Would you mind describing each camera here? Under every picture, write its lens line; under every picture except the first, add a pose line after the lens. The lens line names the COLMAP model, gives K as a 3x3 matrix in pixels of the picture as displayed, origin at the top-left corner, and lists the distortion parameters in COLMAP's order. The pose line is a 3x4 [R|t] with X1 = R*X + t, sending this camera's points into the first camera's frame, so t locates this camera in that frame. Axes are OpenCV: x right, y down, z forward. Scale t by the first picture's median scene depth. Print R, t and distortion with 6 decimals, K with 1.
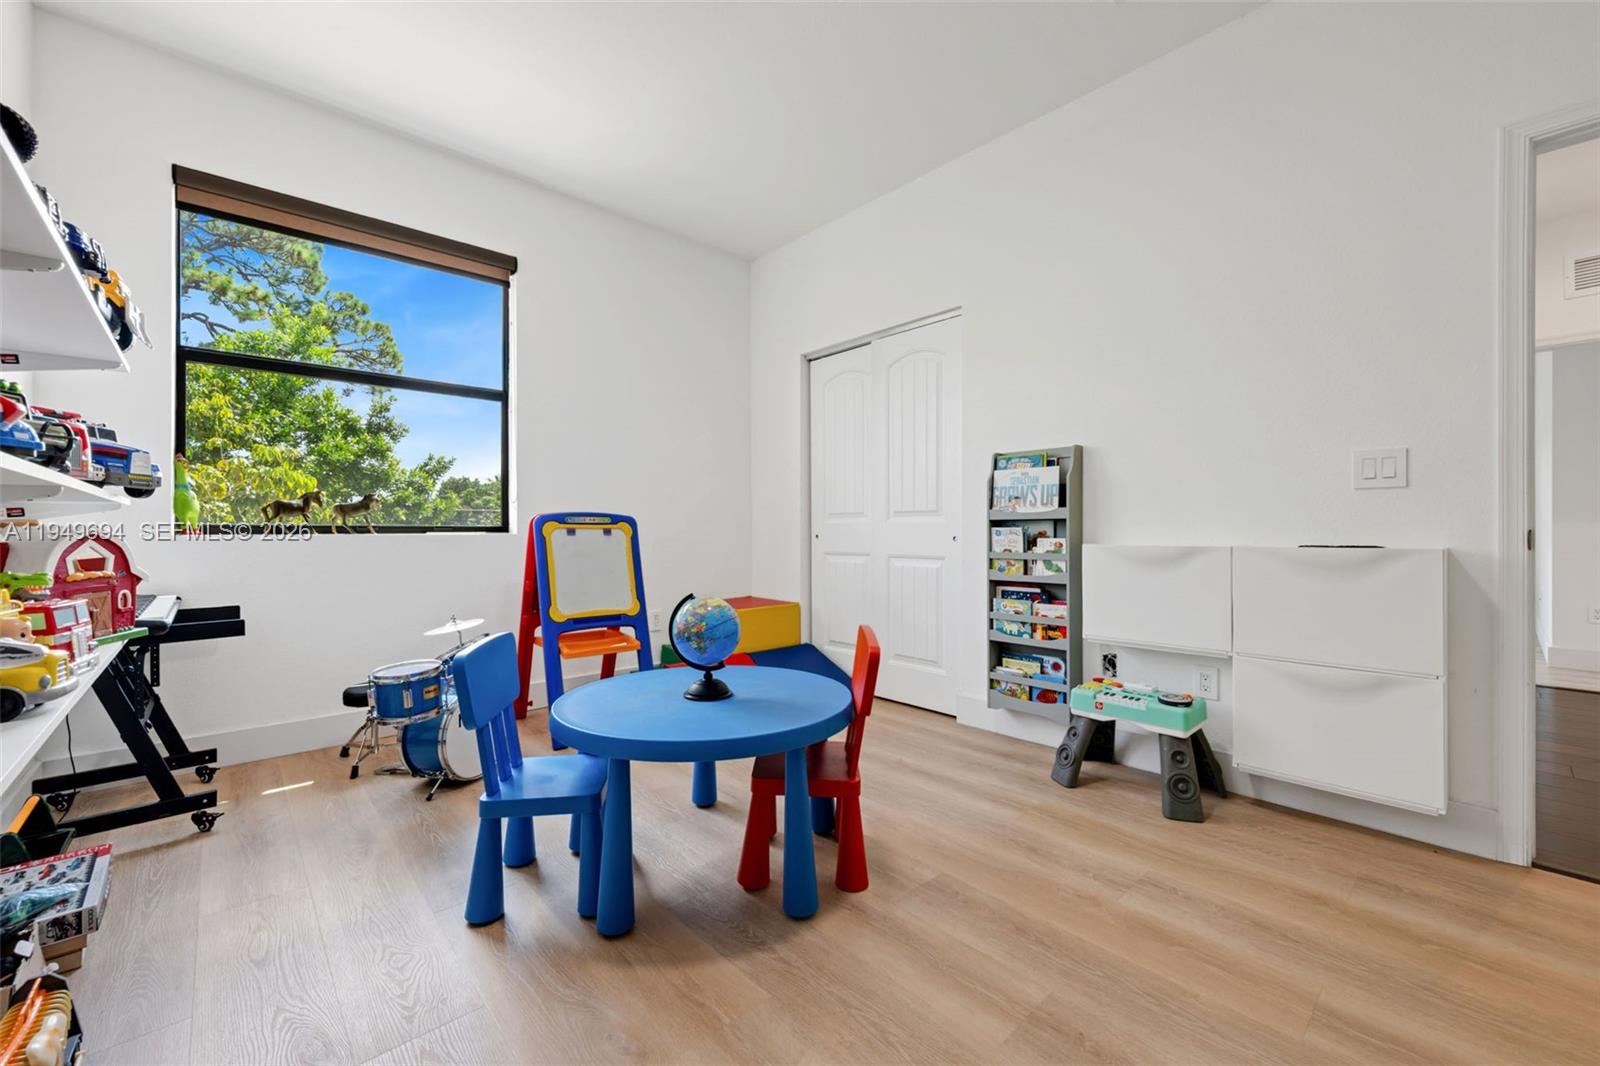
lens RADIAL K [[640.3, 0, 800.0], [0, 640.3, 533.0], [0, 0, 1]] dist [-0.000253, -0.000024]
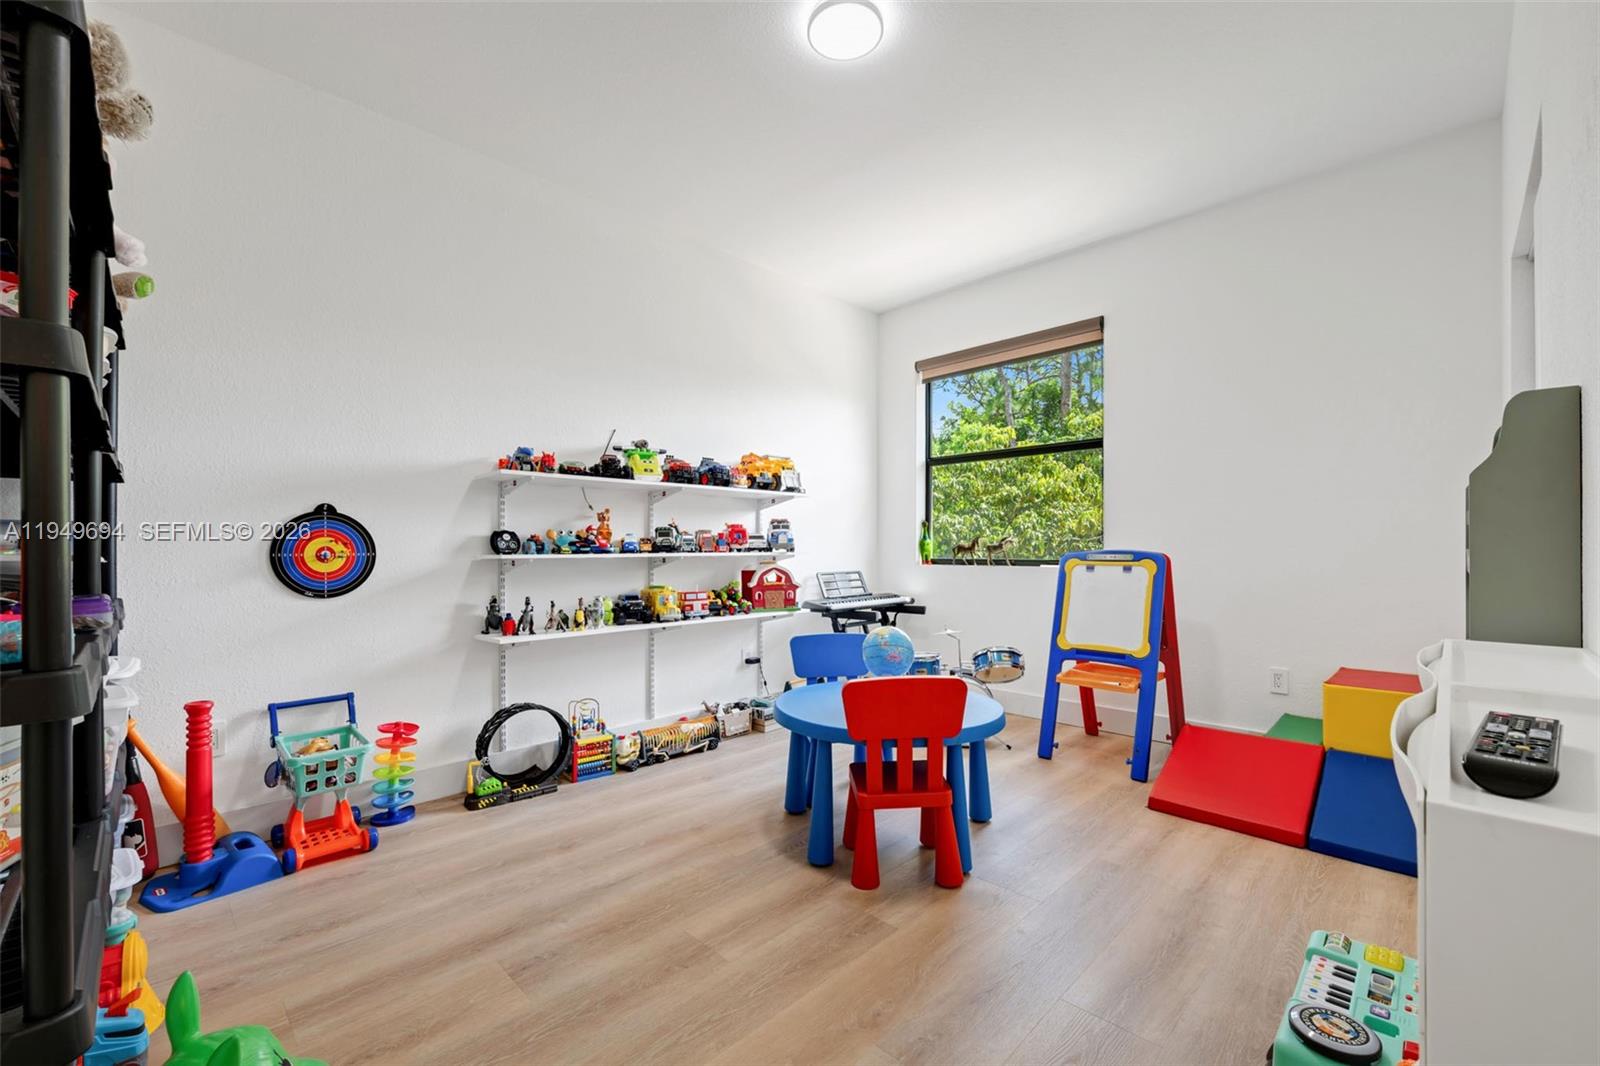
lens RADIAL K [[658.9, 0, 800.0], [0, 658.9, 533.0], [0, 0, 1]] dist [-0.001174, -0.000306]
pose [[0.058804, -0.022724, -0.998011, 0.769671], [0.000212, 0.999741, -0.022751, -0.038528], [0.998270, 0.001126, 0.058794, 0.481362]]
